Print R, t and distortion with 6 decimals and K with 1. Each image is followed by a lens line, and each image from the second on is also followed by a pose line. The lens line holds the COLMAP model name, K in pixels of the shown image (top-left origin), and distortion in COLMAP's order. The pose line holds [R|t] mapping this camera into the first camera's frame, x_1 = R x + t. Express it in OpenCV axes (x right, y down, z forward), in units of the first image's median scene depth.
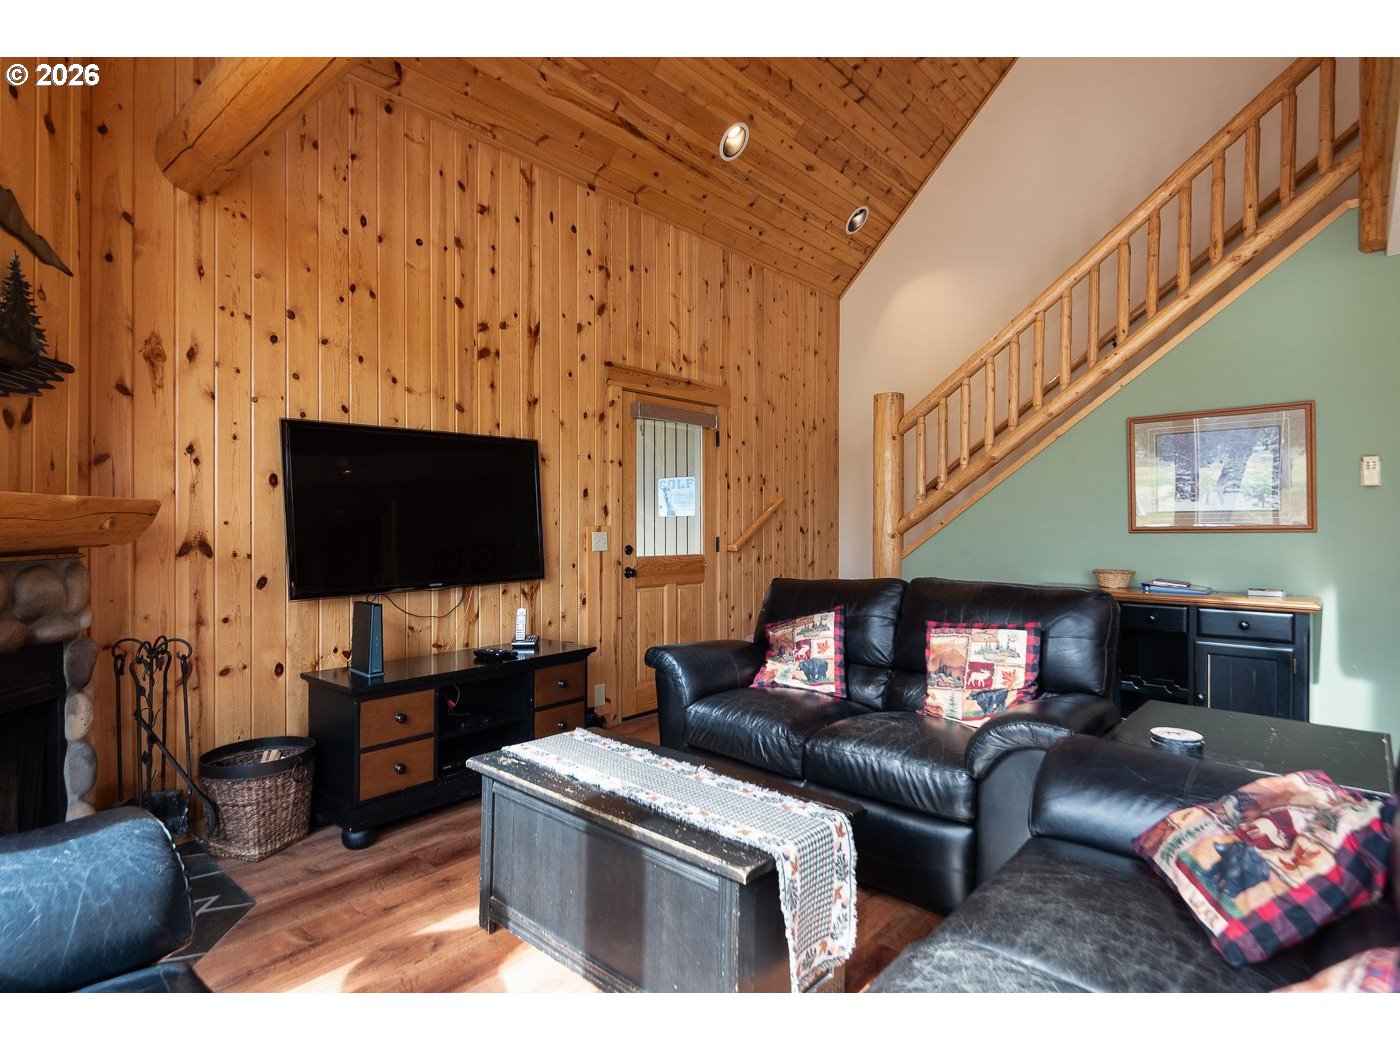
lens RADIAL K [[726.1, 0, 698.2], [0, 726.1, 522.2], [0, 0, 1]] dist [-0.000003, 0.000001]
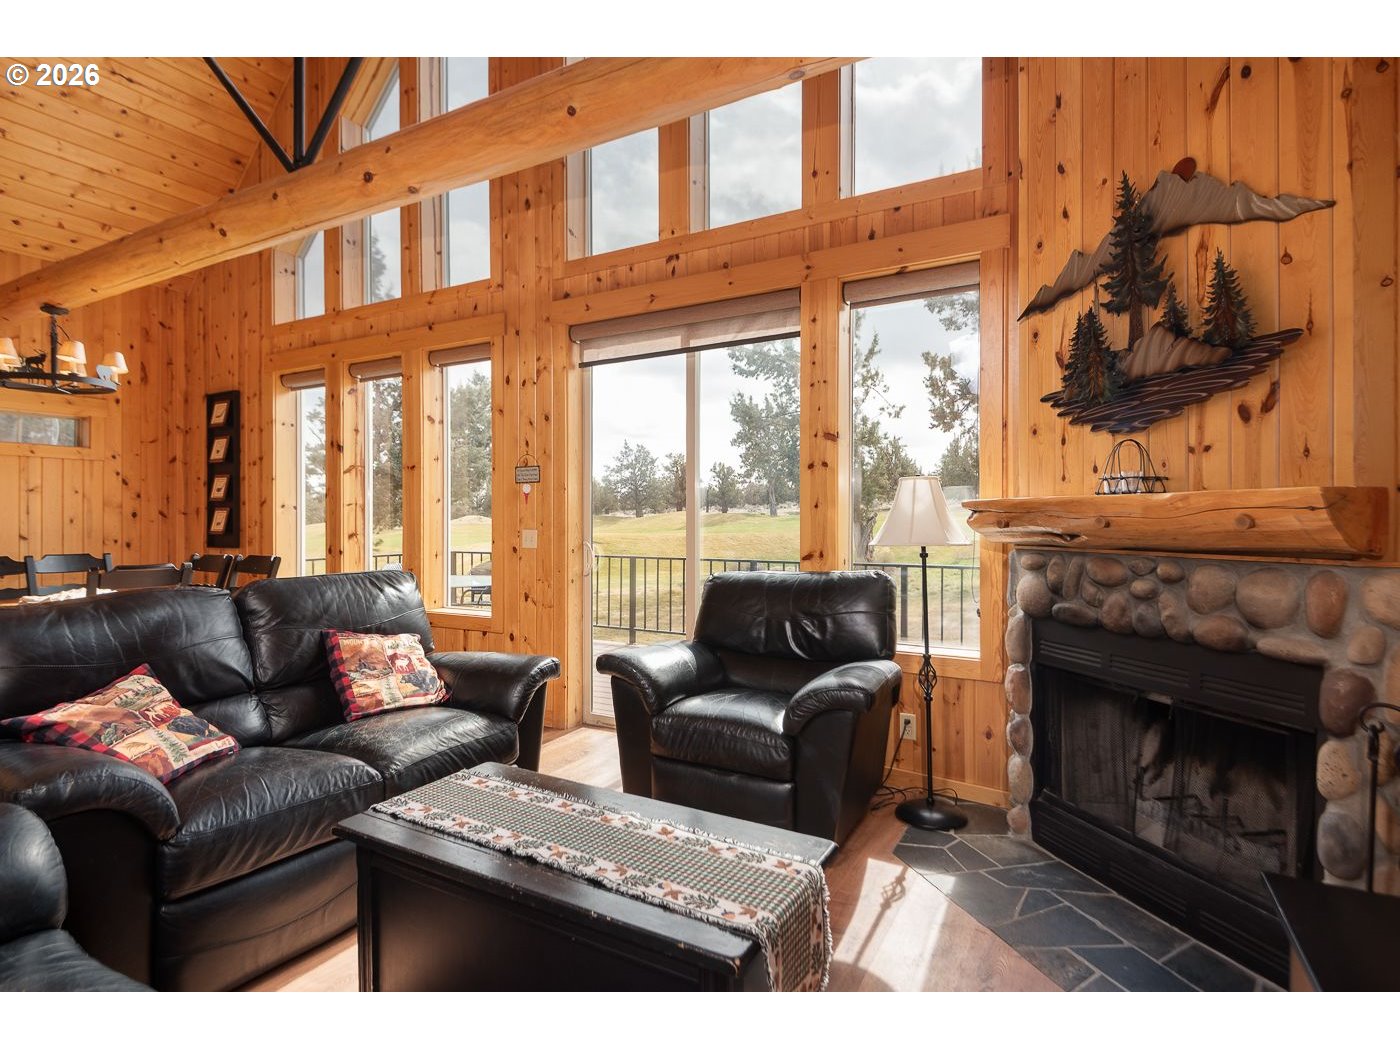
lens RADIAL K [[745.8, 0, 669.2], [0, 745.8, 515.9], [0, 0, 1]] dist [0.018183, -0.004366]
pose [[-0.983400, -0.003151, -0.181422, -0.014238], [-0.002640, 0.999992, -0.003054, -0.000055], [0.181430, -0.002524, -0.983401, 1.806085]]
